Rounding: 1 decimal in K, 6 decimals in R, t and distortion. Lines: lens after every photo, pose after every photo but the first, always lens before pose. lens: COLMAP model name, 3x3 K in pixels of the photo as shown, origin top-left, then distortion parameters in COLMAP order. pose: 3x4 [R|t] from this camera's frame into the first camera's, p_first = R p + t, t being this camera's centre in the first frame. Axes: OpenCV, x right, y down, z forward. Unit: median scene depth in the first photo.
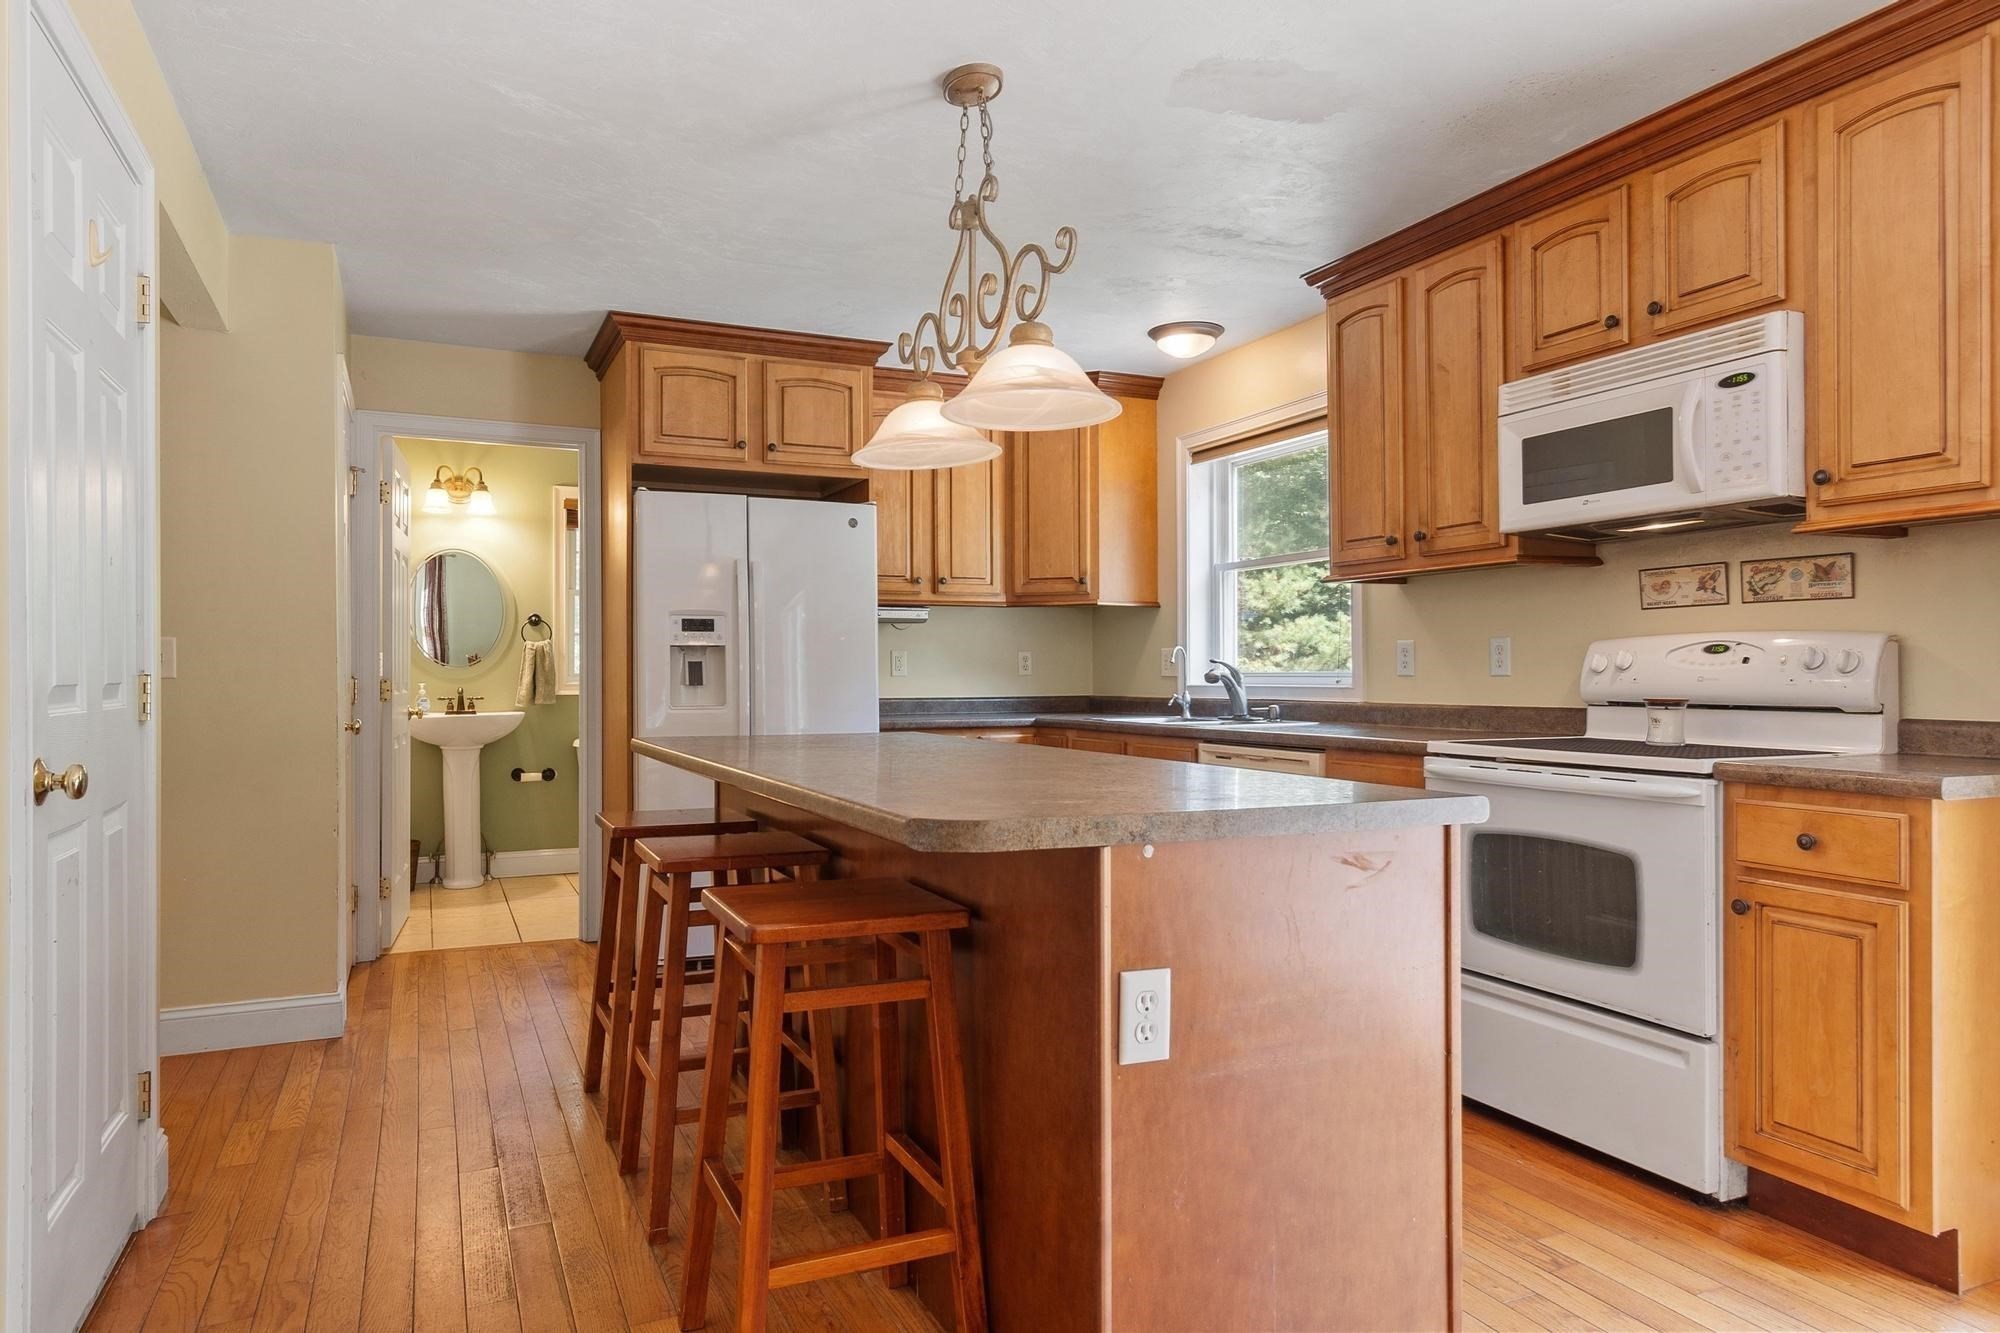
lens RADIAL K [[1229.4, 0, 1000.0], [0, 1229.4, 666.5], [0, 0, 1]] dist [0.002239, 0.000337]
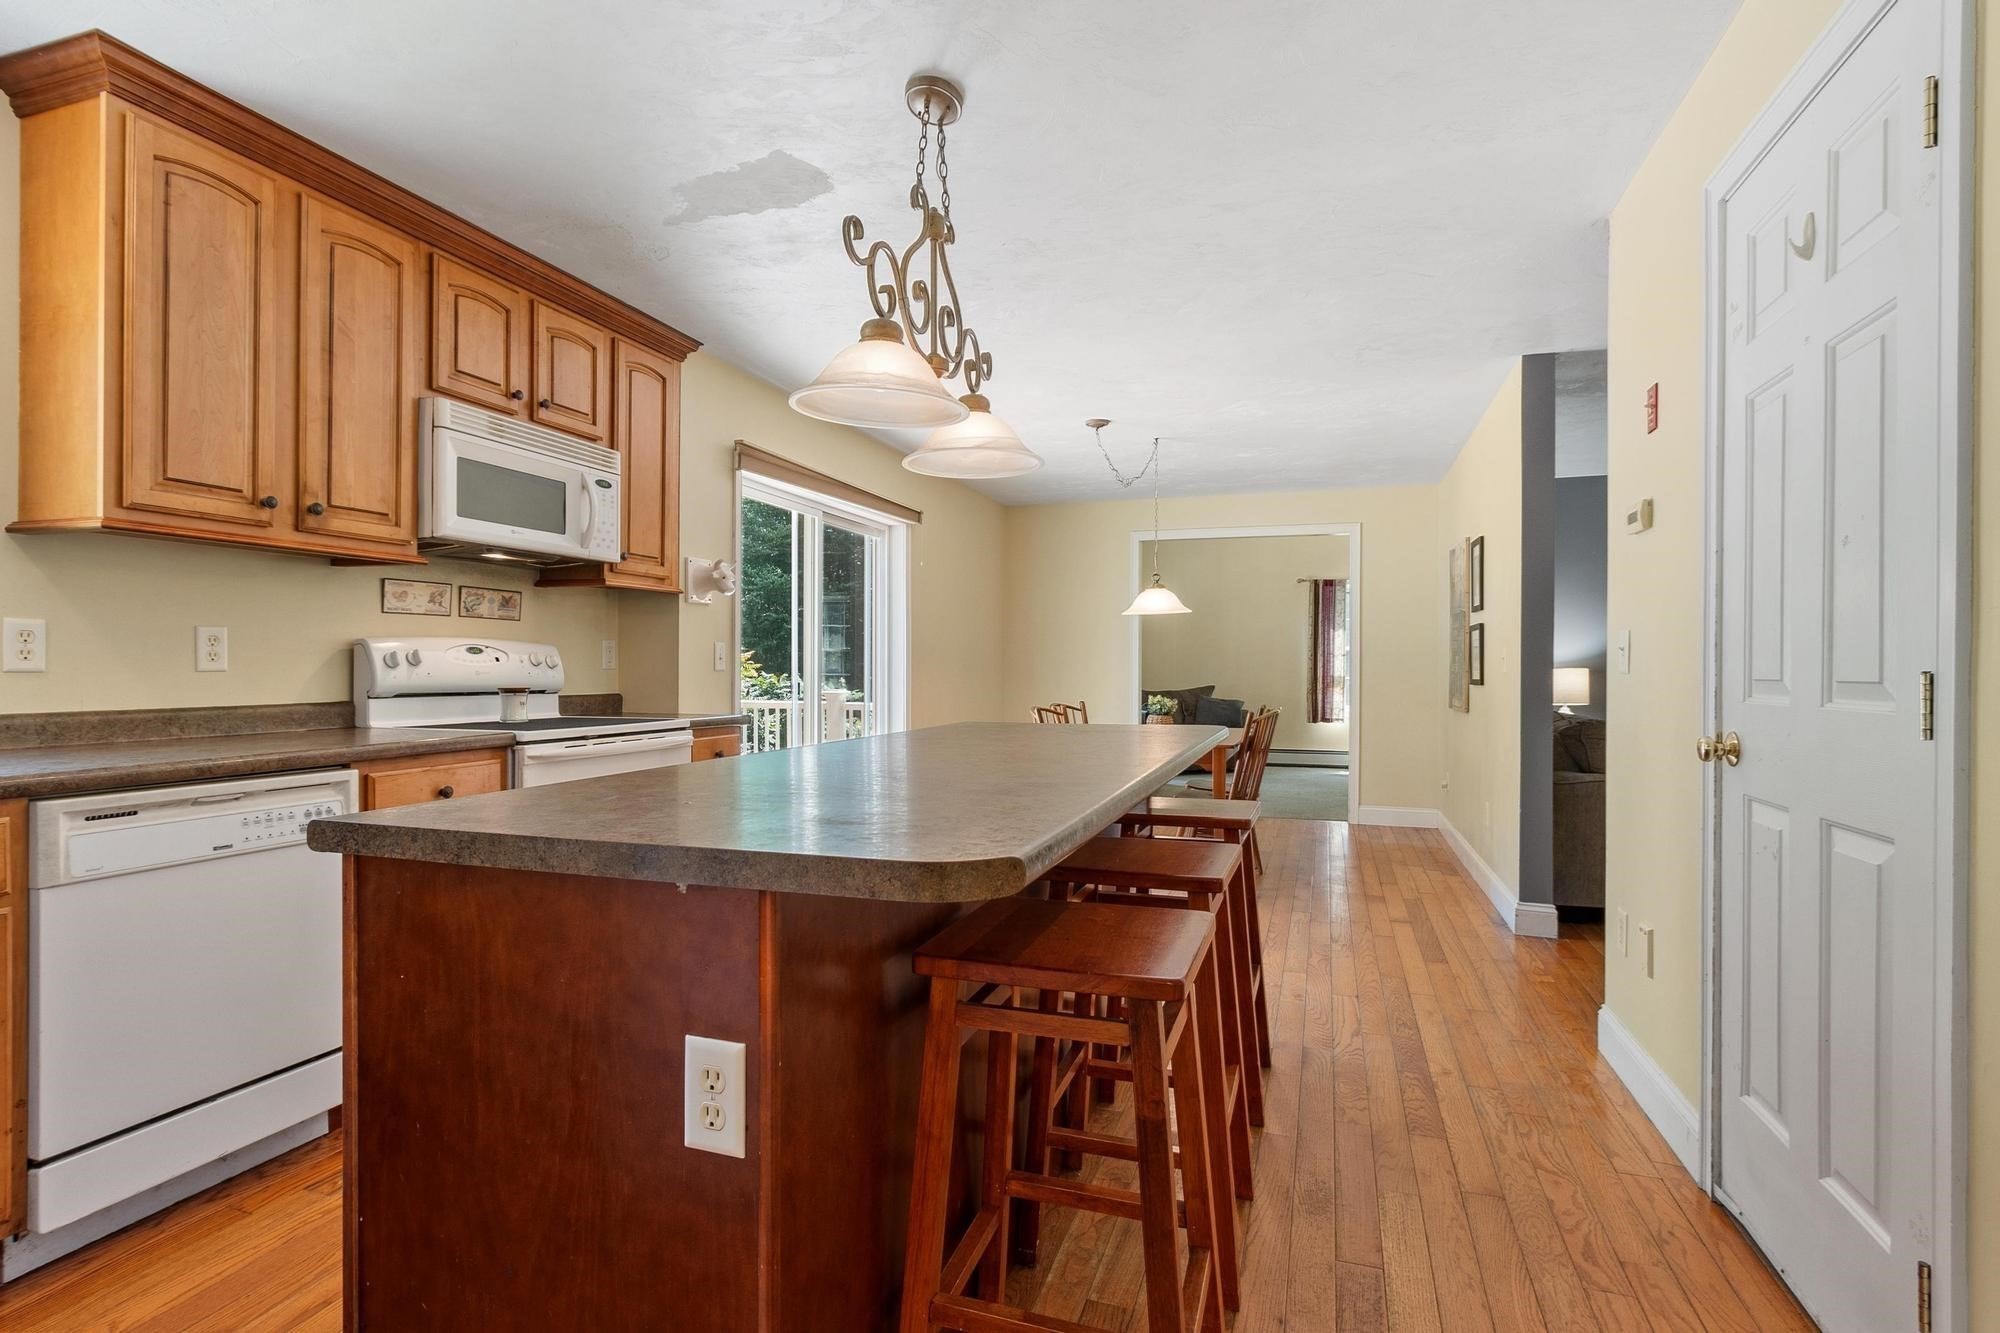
lens RADIAL K [[890.7, 0, 1000.0], [0, 890.7, 666.5], [0, 0, 1]] dist [0.000042, 0.000010]
pose [[-0.709832, -0.003158, 0.704364, -0.497816], [-0.009677, 0.999939, -0.005269, 0.002695], [-0.704304, -0.010556, -0.709820, 1.264185]]
